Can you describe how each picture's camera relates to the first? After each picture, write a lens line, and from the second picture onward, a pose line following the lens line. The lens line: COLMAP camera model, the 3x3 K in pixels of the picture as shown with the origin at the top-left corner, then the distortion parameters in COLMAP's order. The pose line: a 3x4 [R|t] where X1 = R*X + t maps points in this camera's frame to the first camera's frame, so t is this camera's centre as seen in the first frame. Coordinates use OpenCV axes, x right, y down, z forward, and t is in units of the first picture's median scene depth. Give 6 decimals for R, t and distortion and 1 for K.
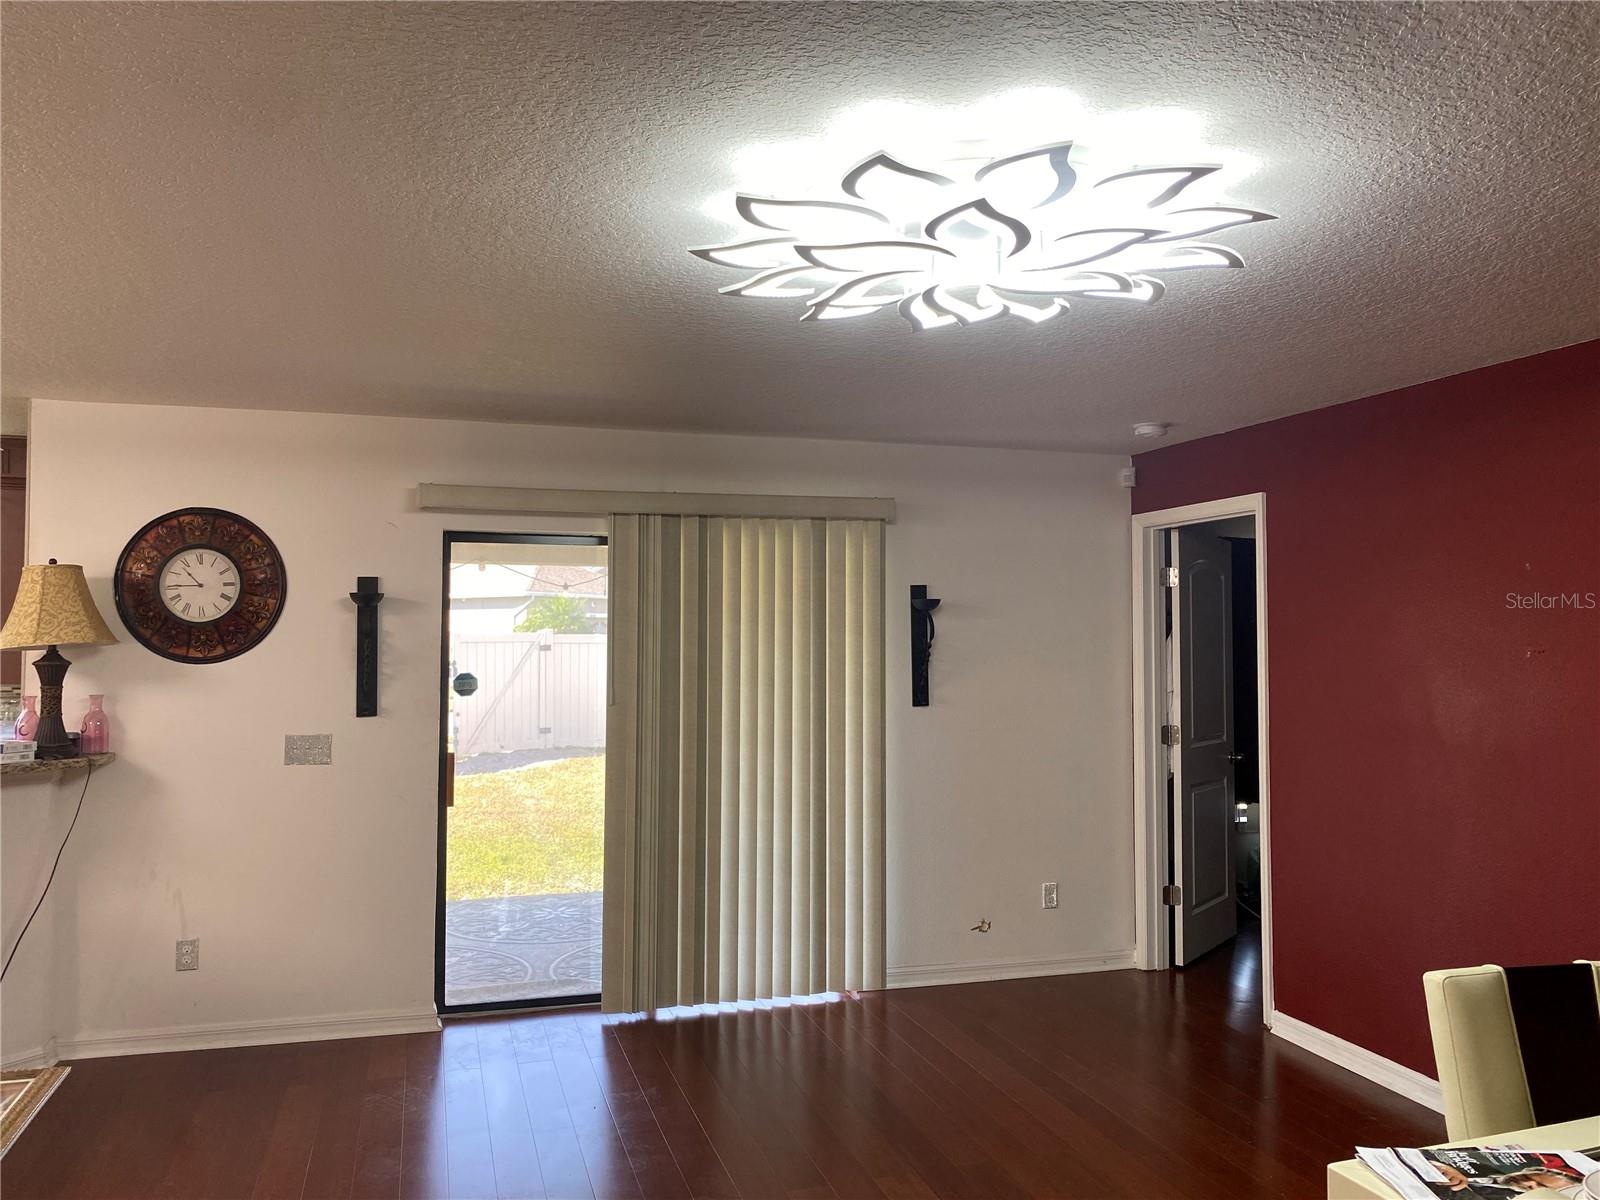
lens RADIAL K [[1219.6, 0, 800.0], [0, 1219.6, 600.0], [0, 0, 1]] dist [0.011366, -0.004350]
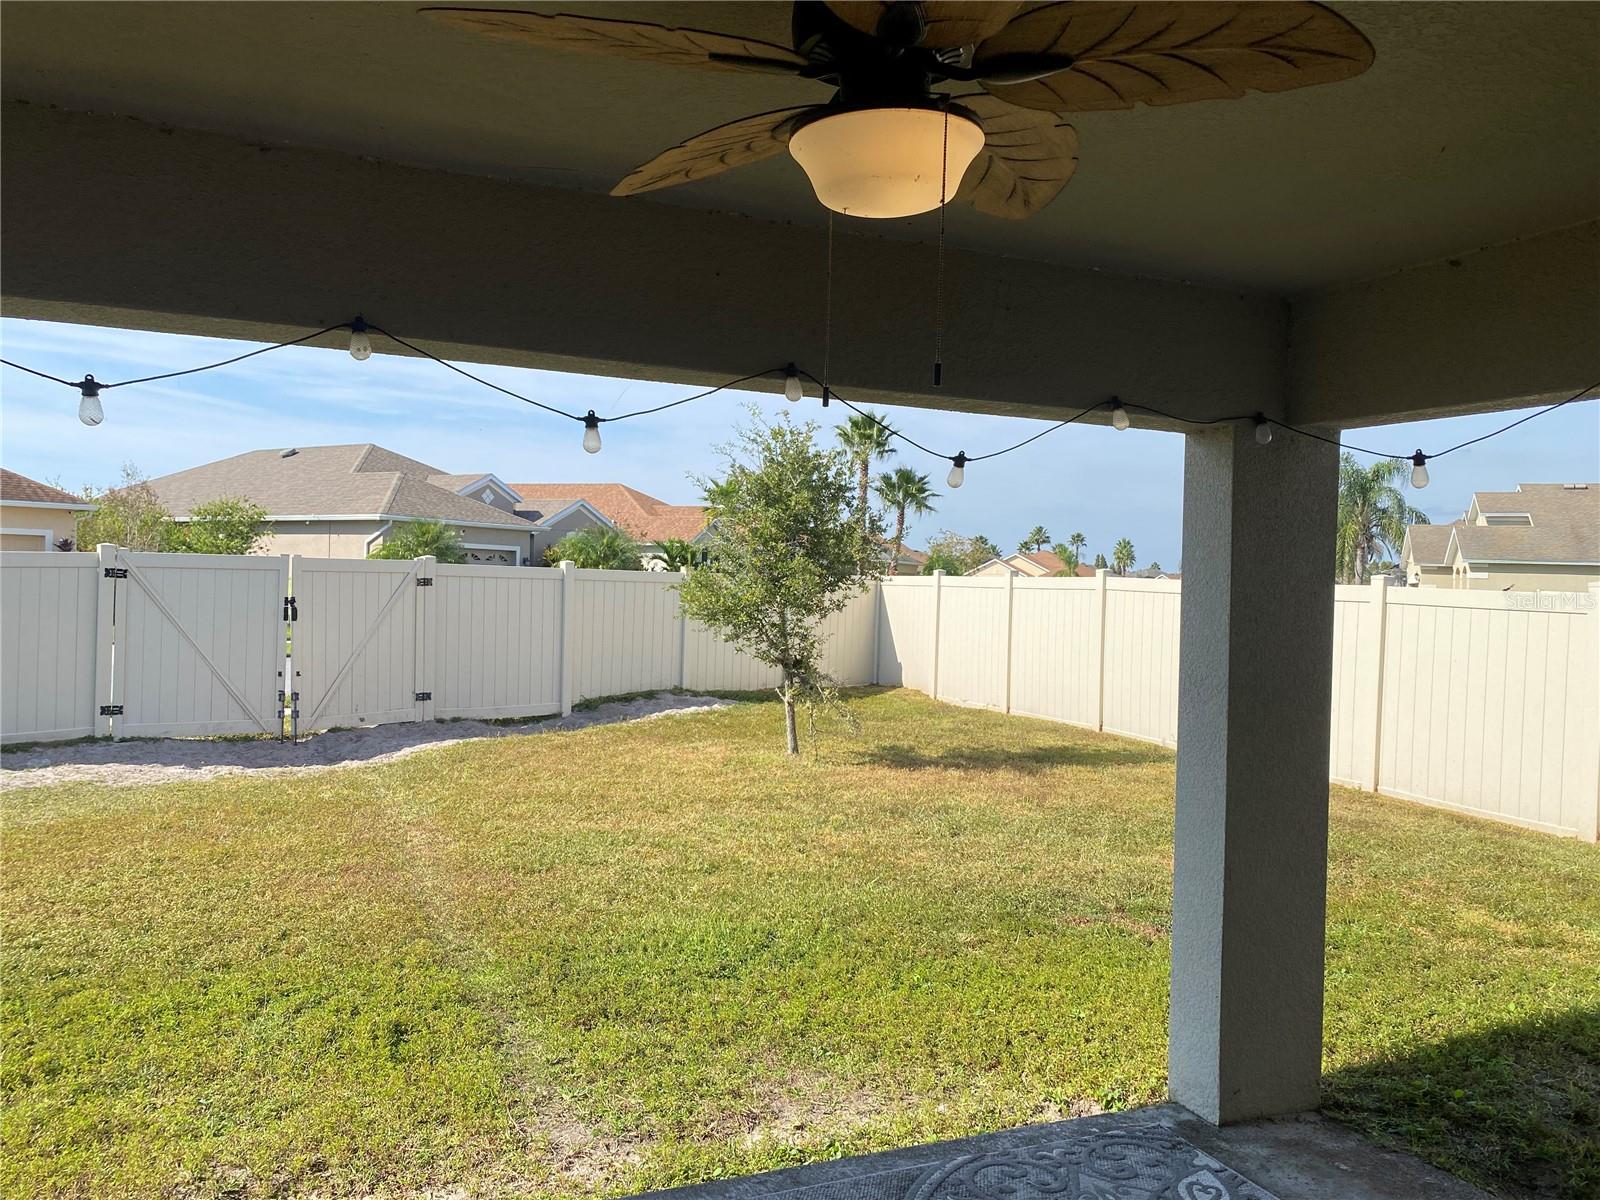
lens RADIAL K [[1219.6, 0, 800.0], [0, 1219.6, 600.0], [0, 0, 1]] dist [0.011366, -0.004350]
pose [[0.993031, 0.023617, 0.115463, -0.072269], [-0.029244, 0.998453, 0.047286, 0.009274], [-0.114168, -0.050333, 0.992186, 0.260450]]
